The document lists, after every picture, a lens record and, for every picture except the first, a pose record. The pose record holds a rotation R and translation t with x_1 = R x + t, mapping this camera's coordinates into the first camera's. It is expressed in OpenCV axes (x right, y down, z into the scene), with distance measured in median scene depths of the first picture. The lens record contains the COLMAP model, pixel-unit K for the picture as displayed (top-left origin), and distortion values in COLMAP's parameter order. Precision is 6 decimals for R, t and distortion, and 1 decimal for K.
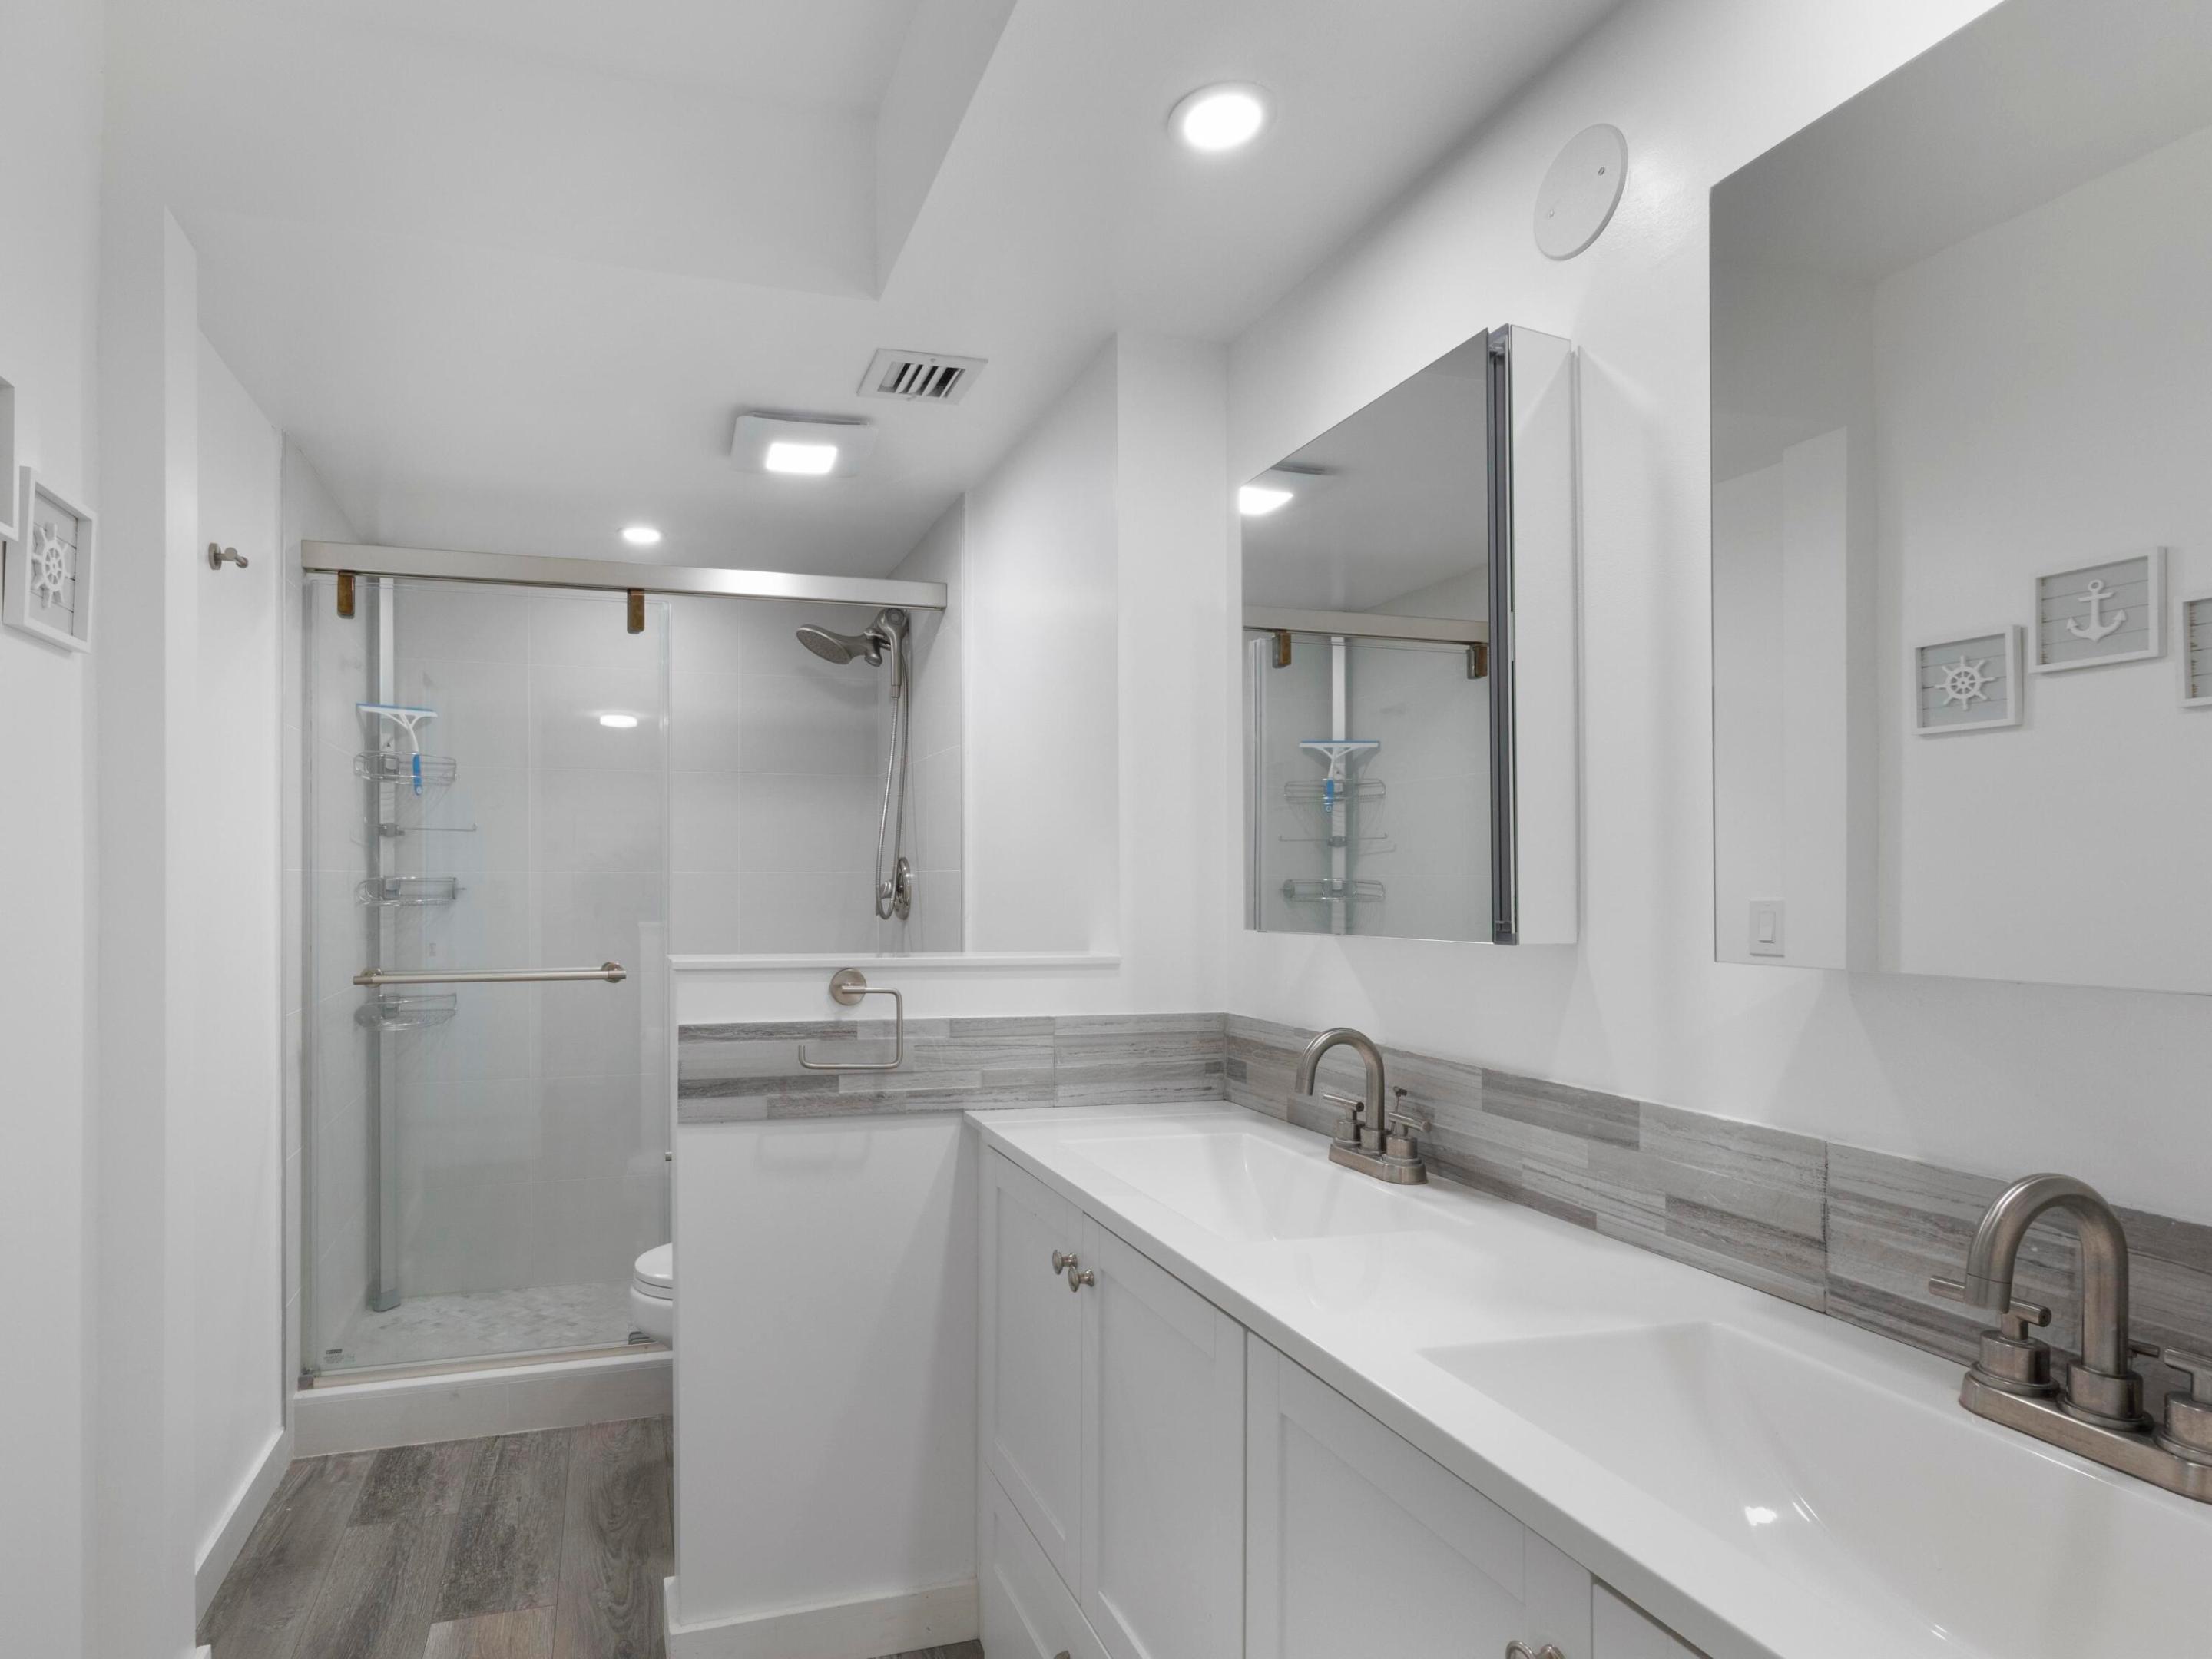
lens RADIAL K [[1187.9, 0, 1244.9], [0, 1187.9, 849.2], [0, 0, 1]] dist [0.001544, 0.002229]
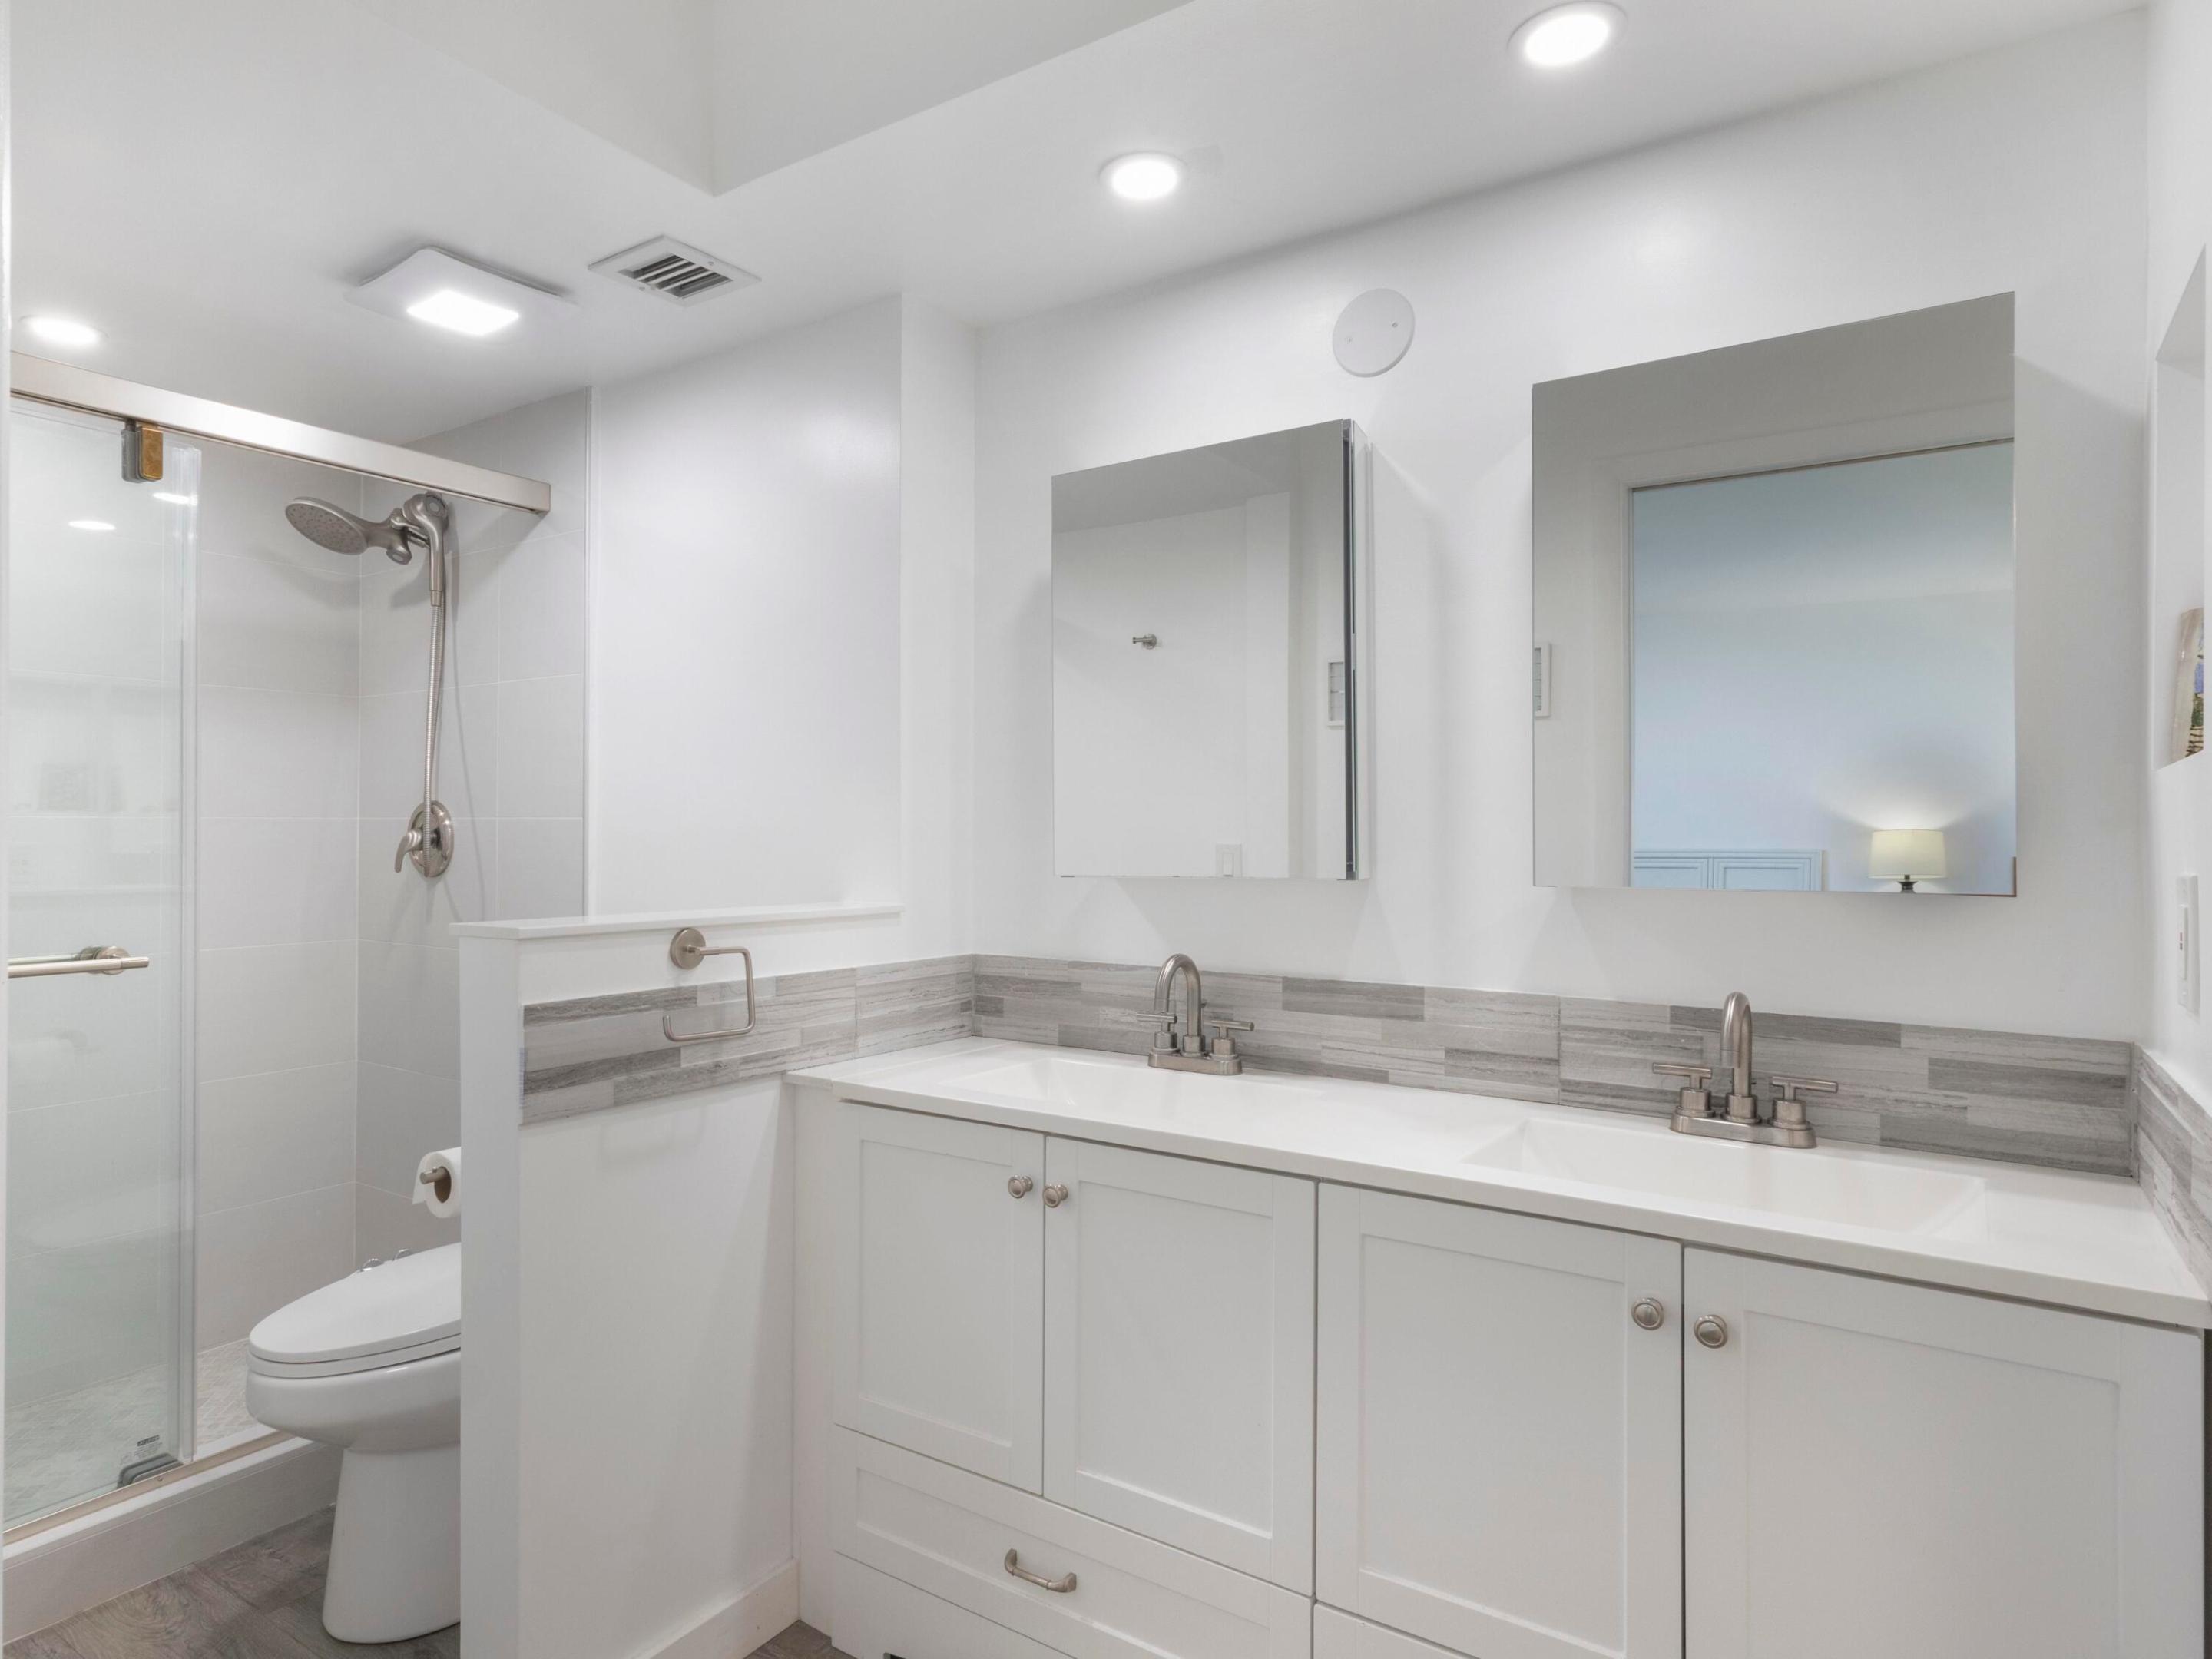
lens RADIAL K [[1216.5, 0, 1104.6], [0, 1216.5, 792.7], [0, 0, 1]] dist [0.003822, 0.003215]
pose [[0.771767, 0.020487, 0.635575, -0.694313], [-0.019562, 0.999773, -0.008473, -0.000933], [-0.635604, -0.005893, 0.771993, 0.088037]]
